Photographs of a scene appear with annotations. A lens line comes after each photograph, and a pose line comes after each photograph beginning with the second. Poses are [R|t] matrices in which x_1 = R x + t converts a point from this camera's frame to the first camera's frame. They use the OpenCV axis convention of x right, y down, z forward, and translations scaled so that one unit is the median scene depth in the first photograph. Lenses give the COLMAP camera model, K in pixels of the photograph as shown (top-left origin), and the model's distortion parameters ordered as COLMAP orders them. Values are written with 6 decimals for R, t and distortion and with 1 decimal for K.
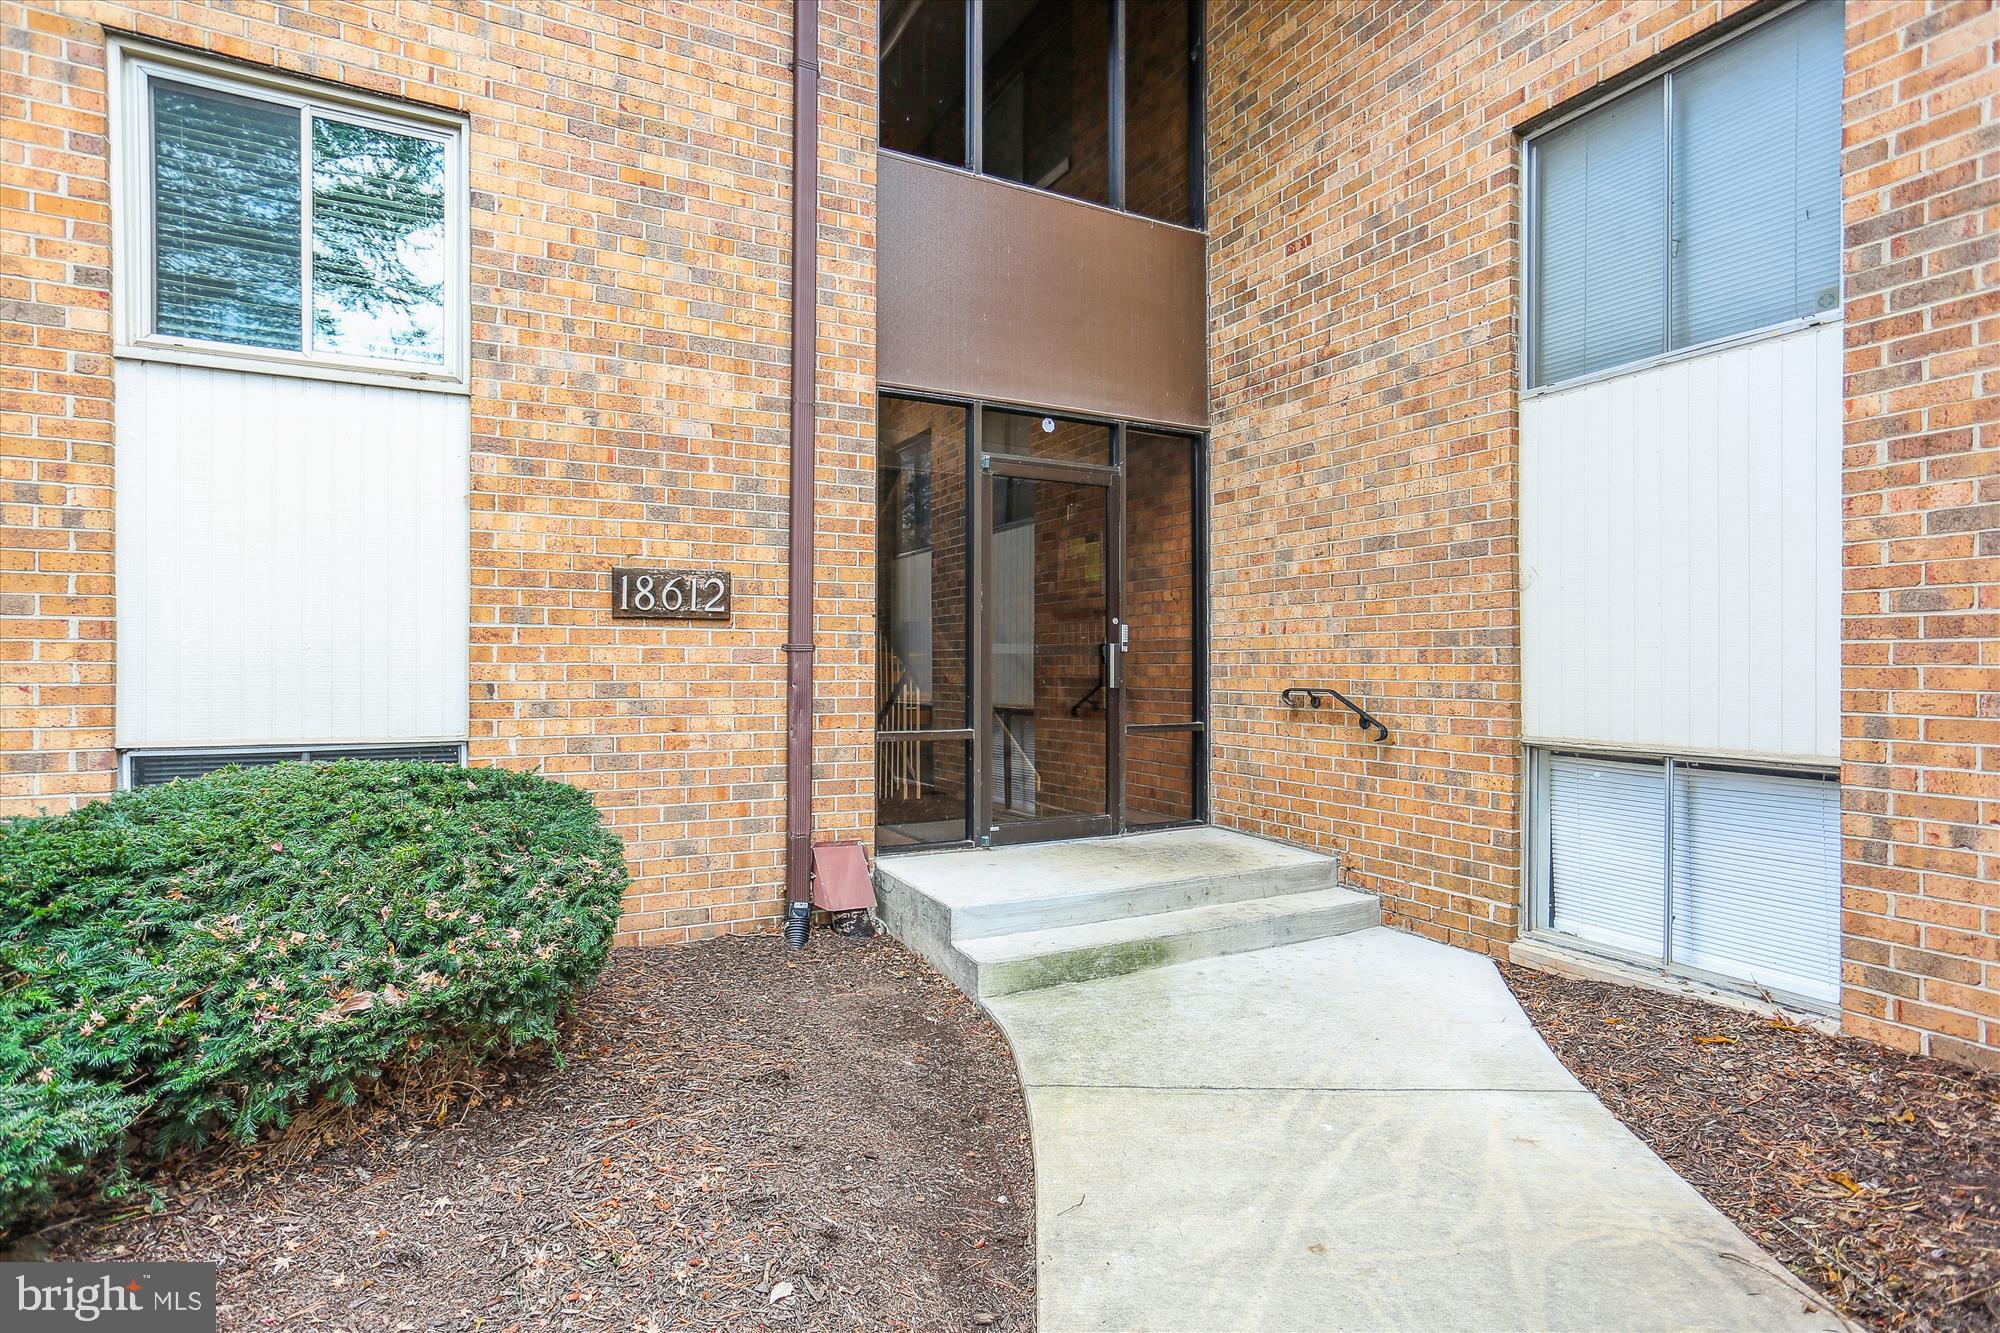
lens RADIAL K [[1003.2, 0, 985.4], [0, 1003.2, 665.3], [0, 0, 1]] dist [-0.039436, 0.031449]
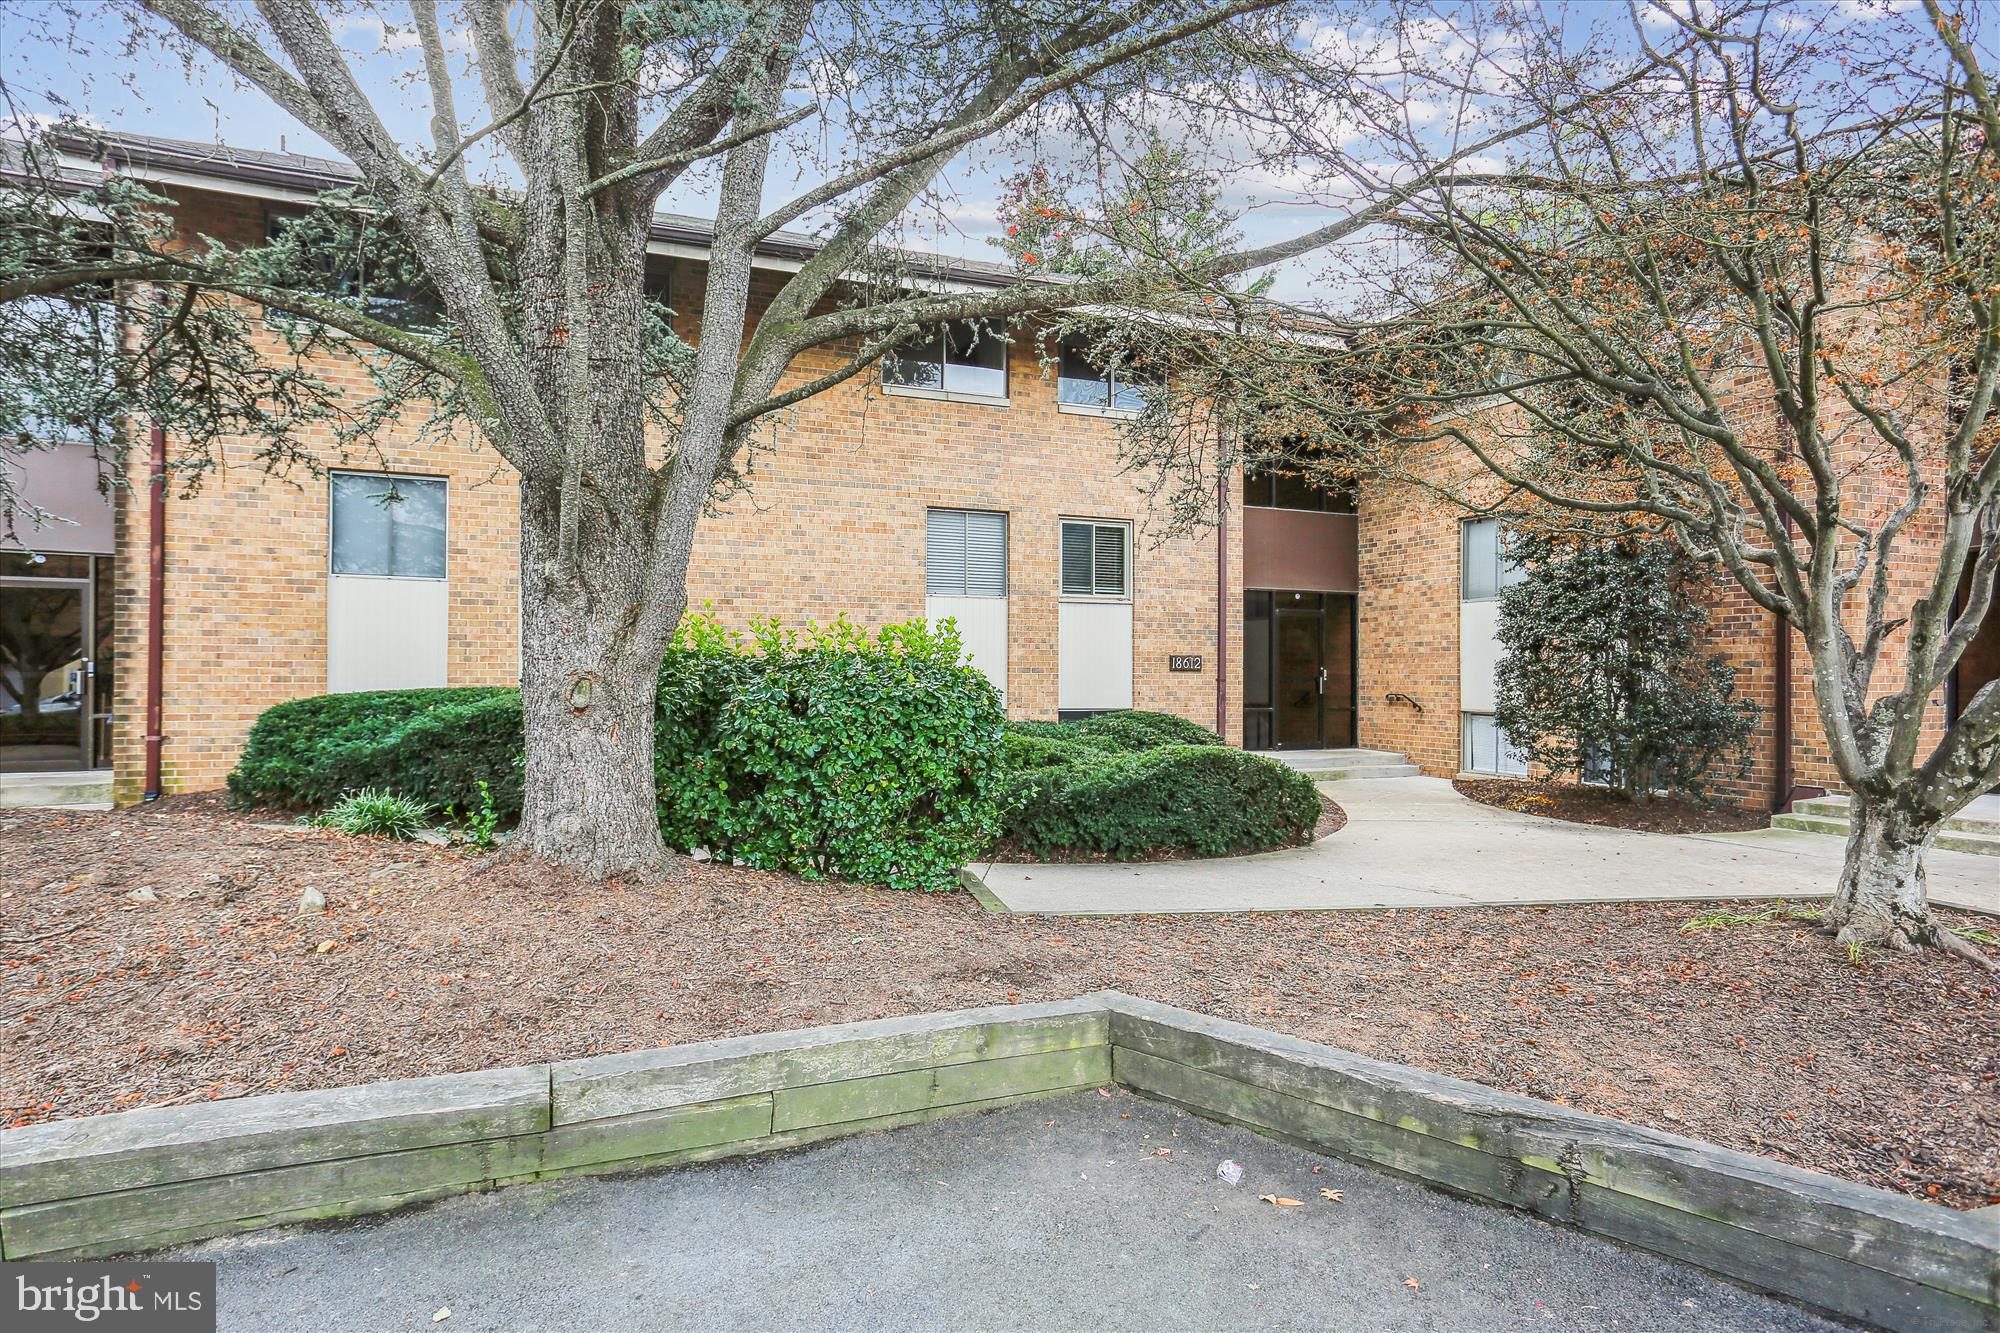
lens RADIAL K [[1066.0, 0, 1001.2], [0, 1066.0, 678.3], [0, 0, 1]] dist [-0.044809, 0.039246]
pose [[0.996178, 0.001912, -0.087331, -0.506511], [-0.001778, 0.999997, 0.001612, -0.023479], [0.087333, -0.001450, 0.996178, -2.015371]]
